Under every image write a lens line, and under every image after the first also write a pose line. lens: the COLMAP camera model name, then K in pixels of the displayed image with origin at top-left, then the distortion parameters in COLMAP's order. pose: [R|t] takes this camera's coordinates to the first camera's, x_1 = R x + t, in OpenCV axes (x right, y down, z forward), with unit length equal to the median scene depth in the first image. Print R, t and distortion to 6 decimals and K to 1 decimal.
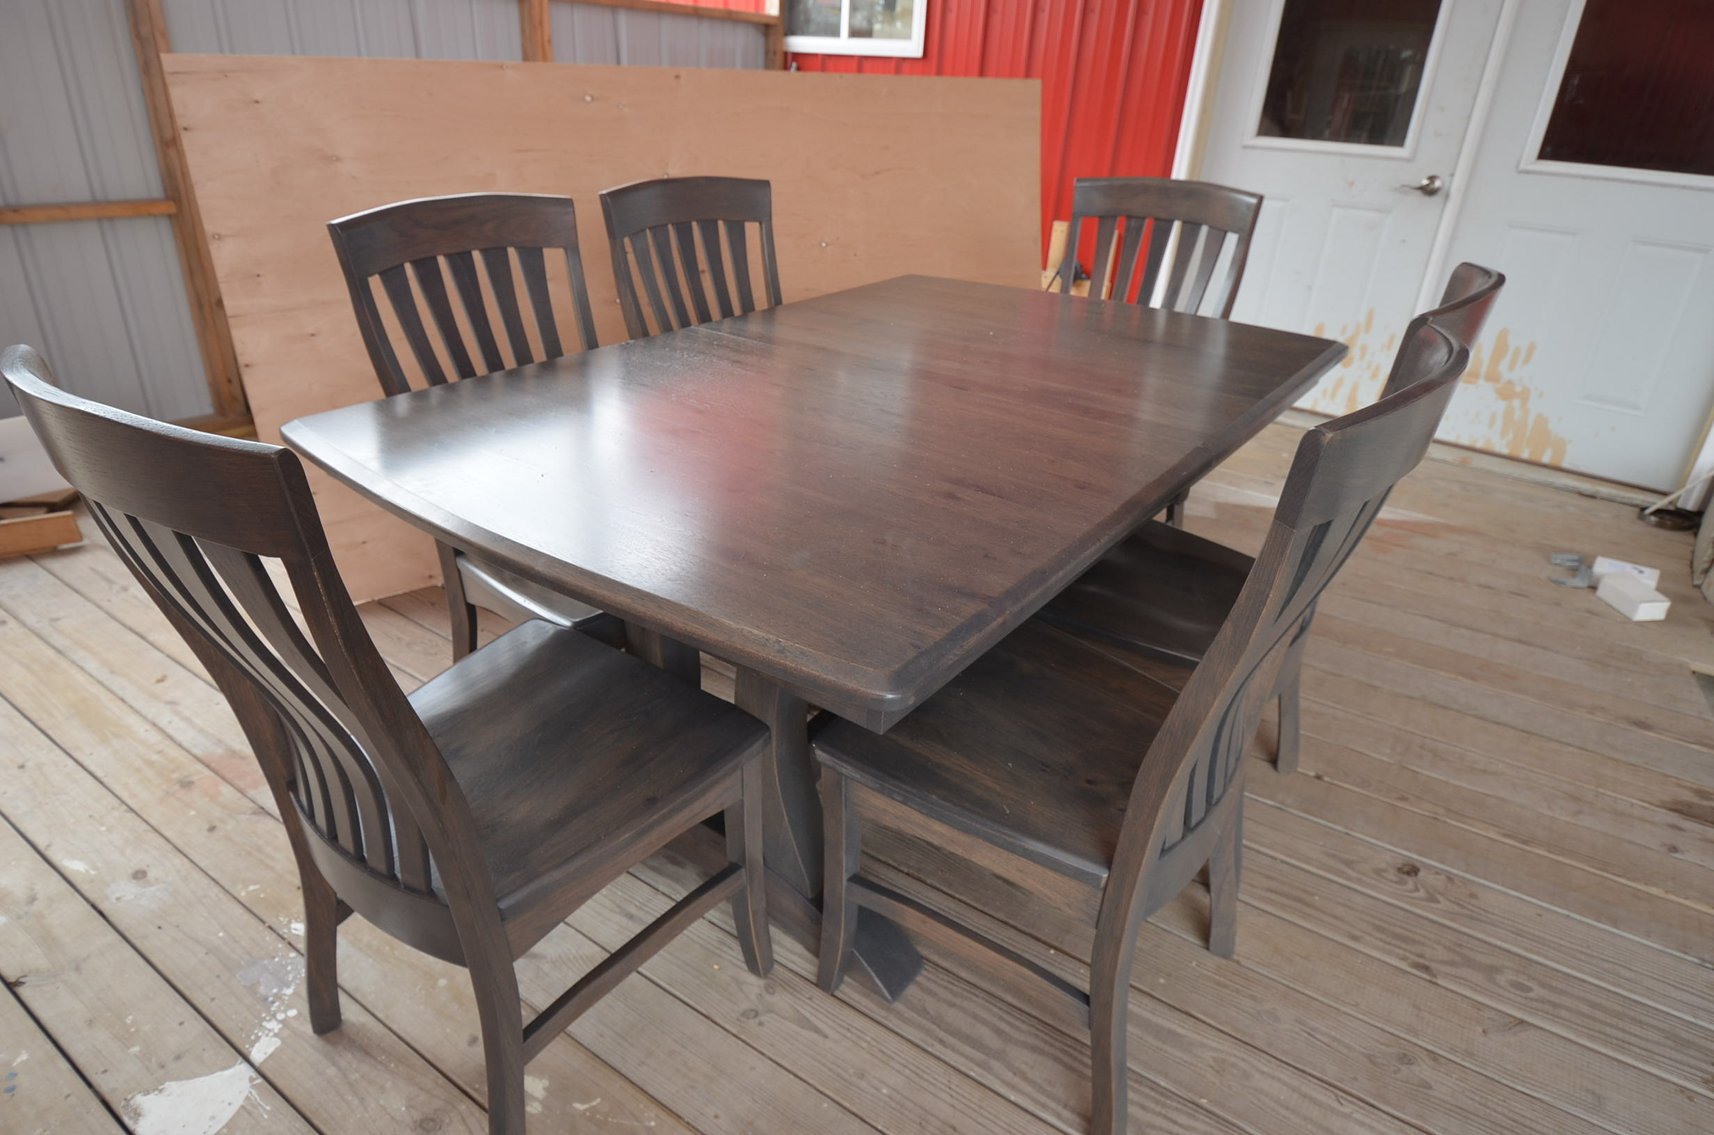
lens RADIAL K [[1011.4, 0, 867.5], [0, 1011.4, 575.3], [0, 0, 1]] dist [0.011142, -0.019285]
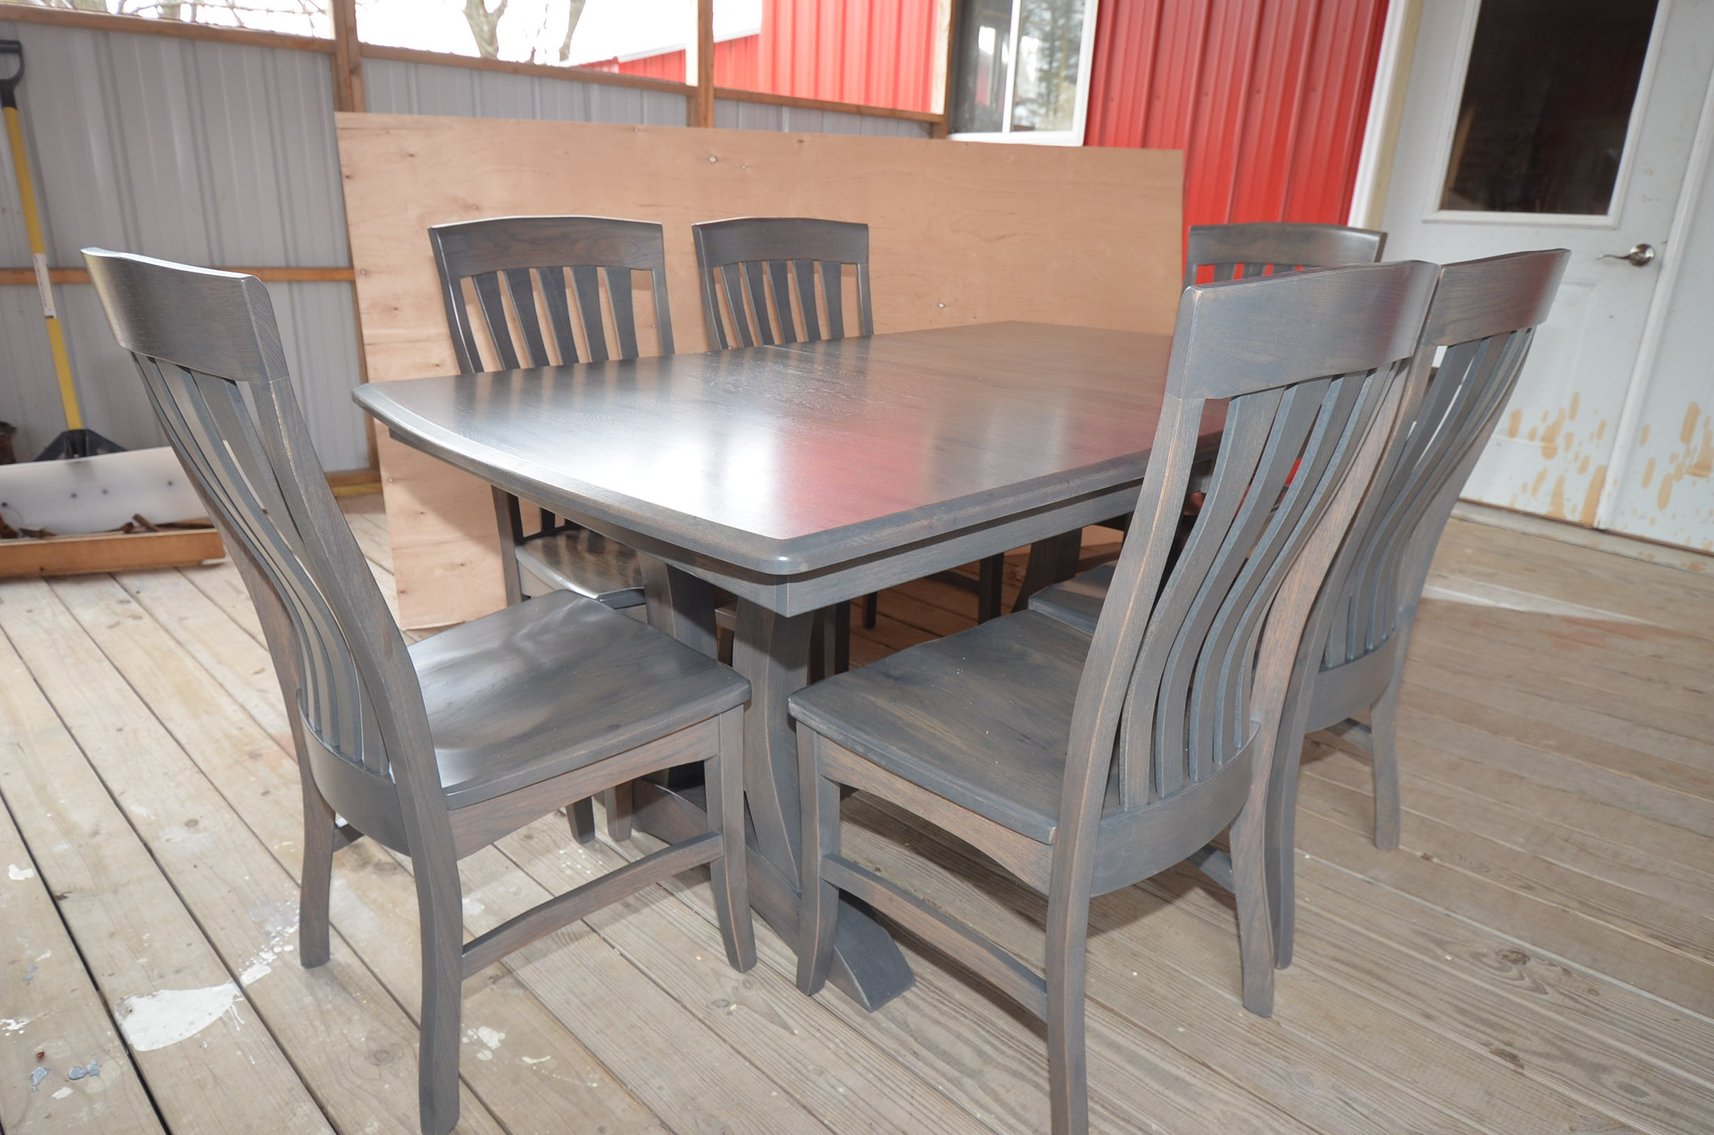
lens RADIAL K [[1098.8, 0, 854.4], [0, 1098.8, 556.8], [0, 0, 1]] dist [0.015568, -0.018592]
pose [[0.982792, 0.046701, -0.178716, 0.143941], [-0.072024, 0.987818, -0.137946, 0.129261], [0.170097, 0.148444, 0.974182, -0.037027]]
